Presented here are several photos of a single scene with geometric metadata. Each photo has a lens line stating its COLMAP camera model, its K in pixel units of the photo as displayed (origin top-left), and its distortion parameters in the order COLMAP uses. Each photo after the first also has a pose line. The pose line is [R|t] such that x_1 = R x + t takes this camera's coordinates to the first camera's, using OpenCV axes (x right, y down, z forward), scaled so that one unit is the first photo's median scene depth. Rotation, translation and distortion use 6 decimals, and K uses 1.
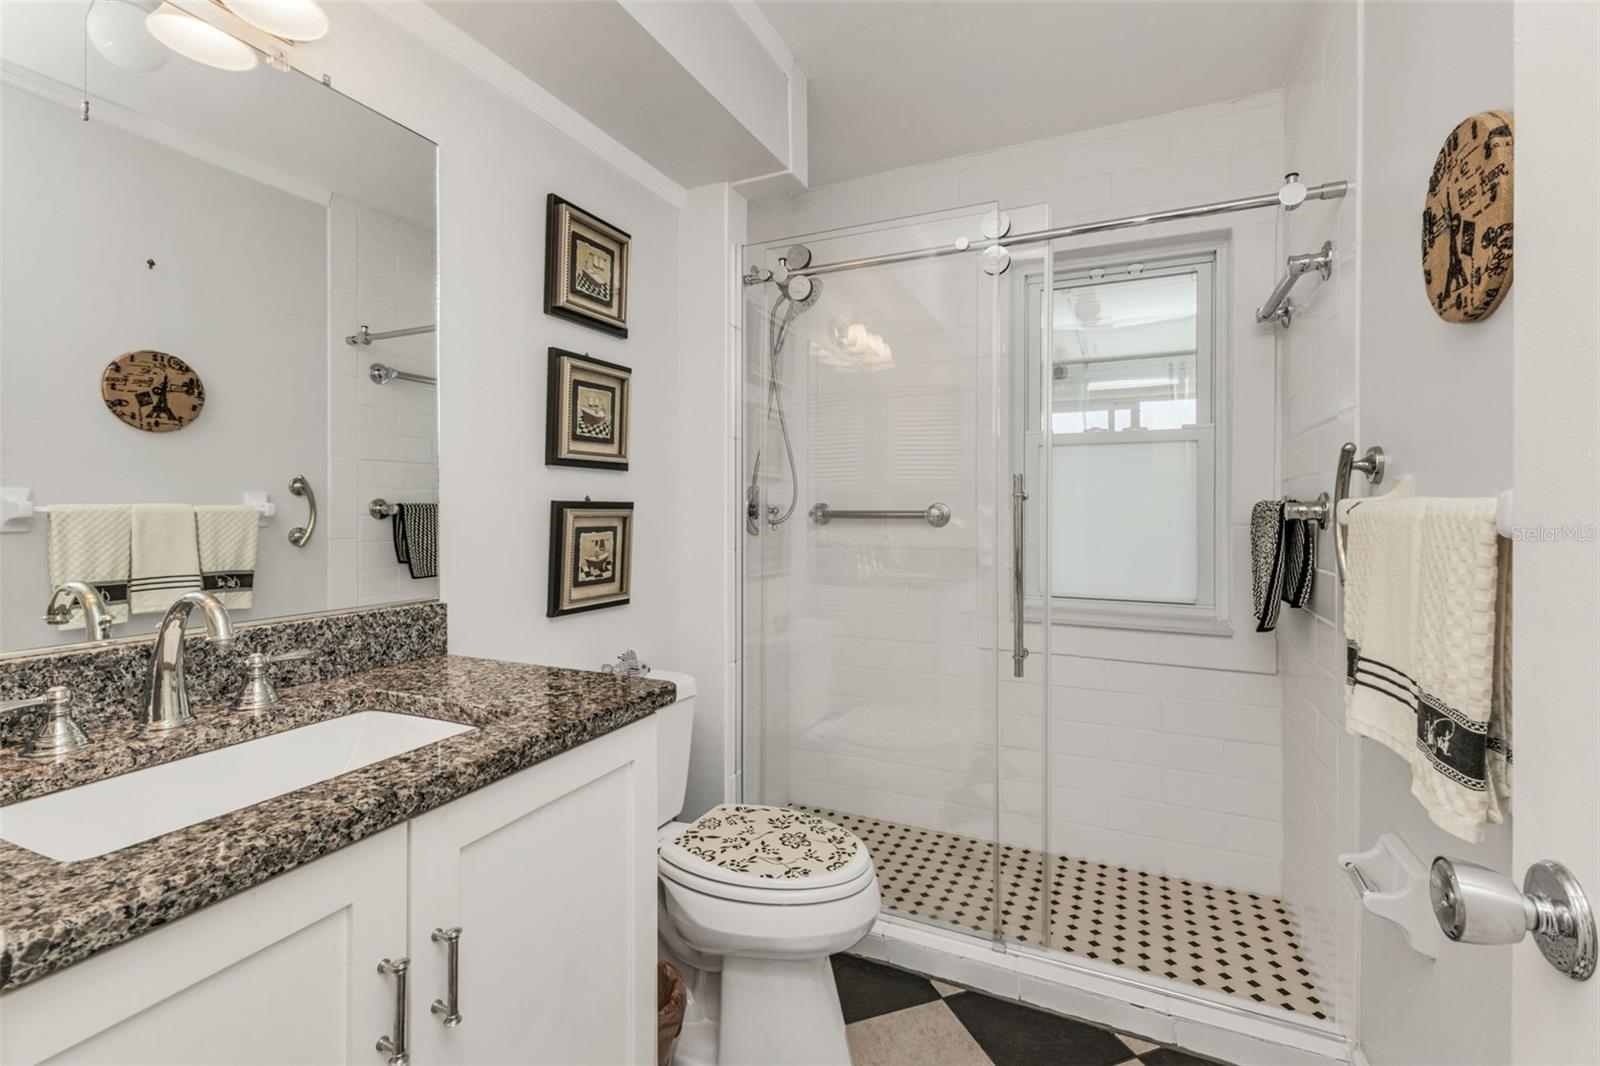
lens RADIAL K [[713.1, 0, 799.4], [0, 713.1, 517.1], [0, 0, 1]] dist [0.007593, -0.001823]
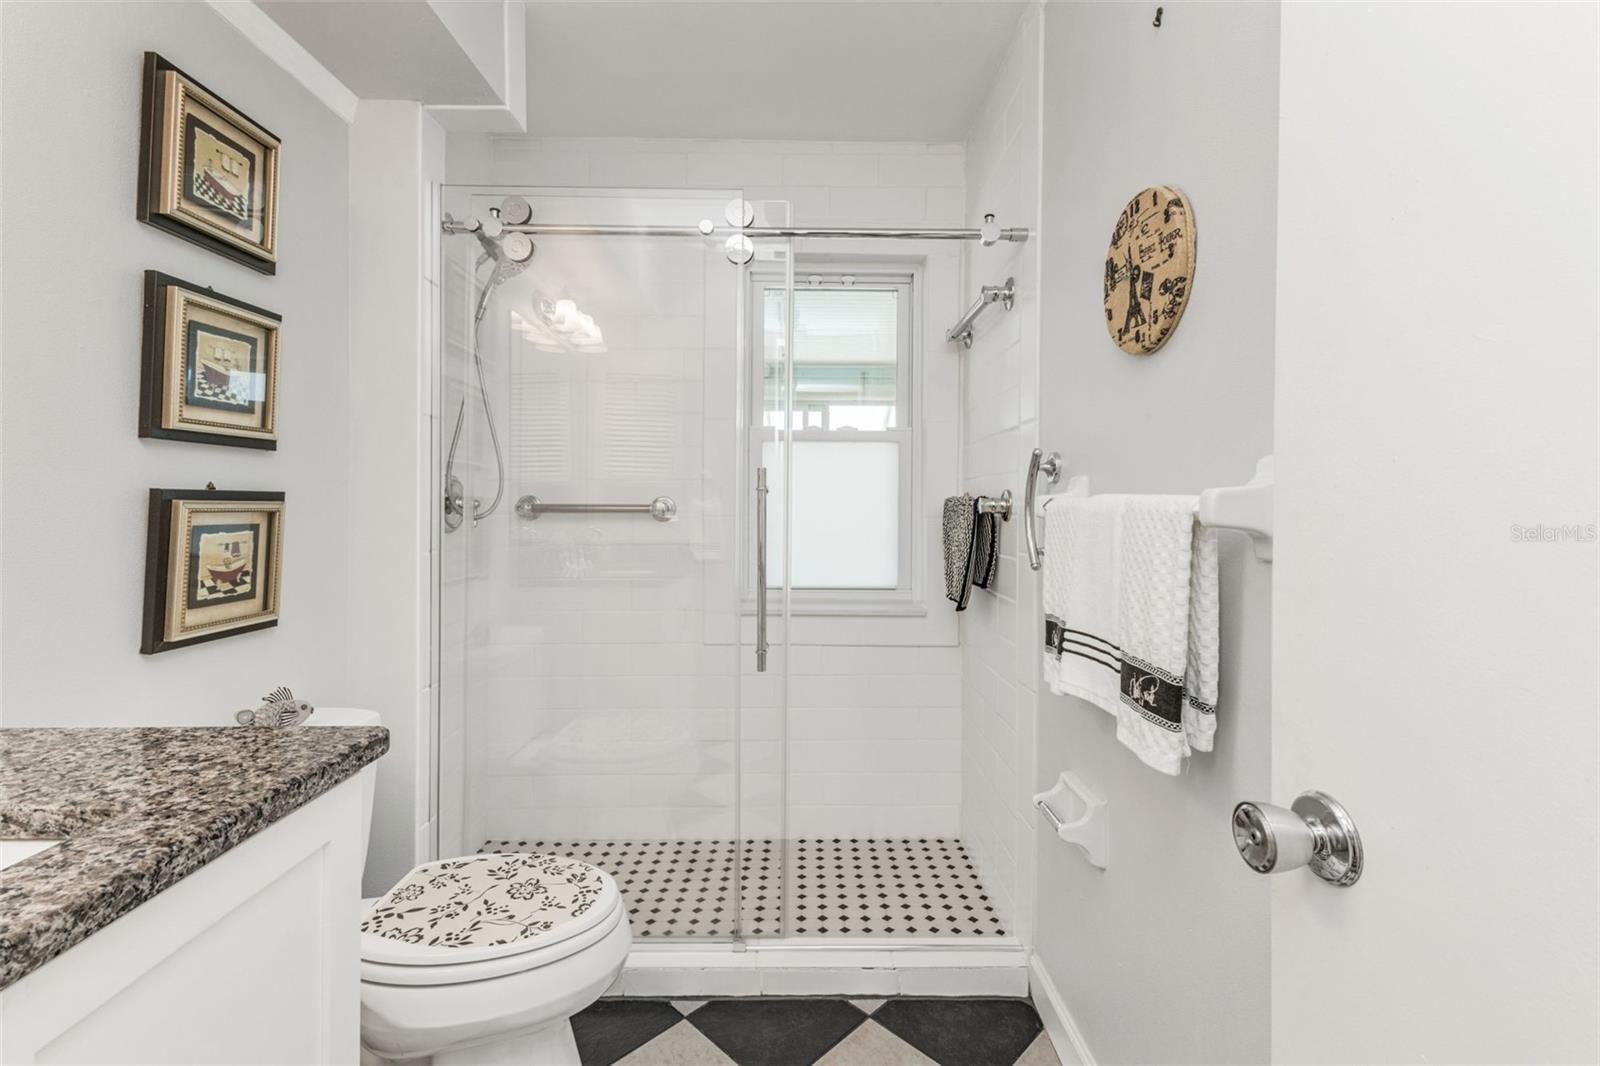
lens RADIAL K [[713.1, 0, 808.0], [0, 713.1, 511.1], [0, 0, 1]] dist [0.007593, -0.001823]
pose [[0.898366, -0.001367, 0.439245, -0.072534], [0.001497, 0.999999, 0.000050, 0.000112], [-0.439245, 0.000613, 0.898367, 0.076746]]
